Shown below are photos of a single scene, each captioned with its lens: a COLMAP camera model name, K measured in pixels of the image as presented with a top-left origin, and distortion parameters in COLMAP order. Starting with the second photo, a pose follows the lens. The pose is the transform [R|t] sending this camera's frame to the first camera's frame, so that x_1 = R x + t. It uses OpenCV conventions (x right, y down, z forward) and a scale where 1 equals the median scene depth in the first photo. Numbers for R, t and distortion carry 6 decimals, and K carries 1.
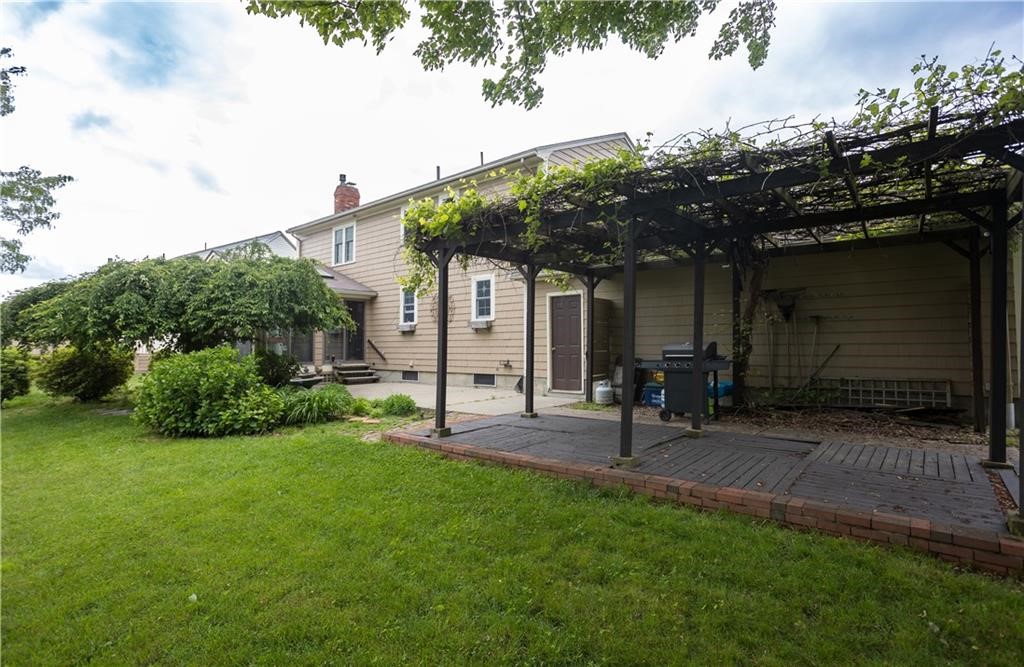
lens RADIAL K [[501.1, 0, 513.6], [0, 501.1, 328.6], [0, 0, 1]] dist [-0.066260, 0.000035]
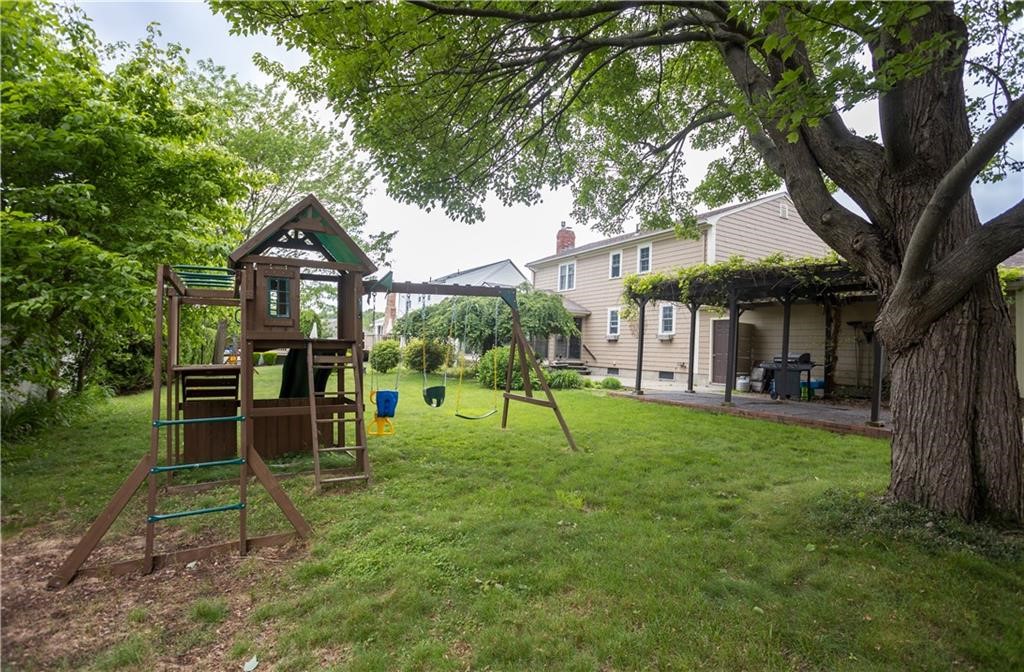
lens RADIAL K [[496.6, 0, 514.9], [0, 496.6, 324.6], [0, 0, 1]] dist [-0.033333, 0.000207]
pose [[0.930641, 0.027362, -0.364908, 0.045316], [-0.037385, 0.999092, -0.020430, 0.000972], [0.364018, 0.032655, 0.930819, -0.430950]]
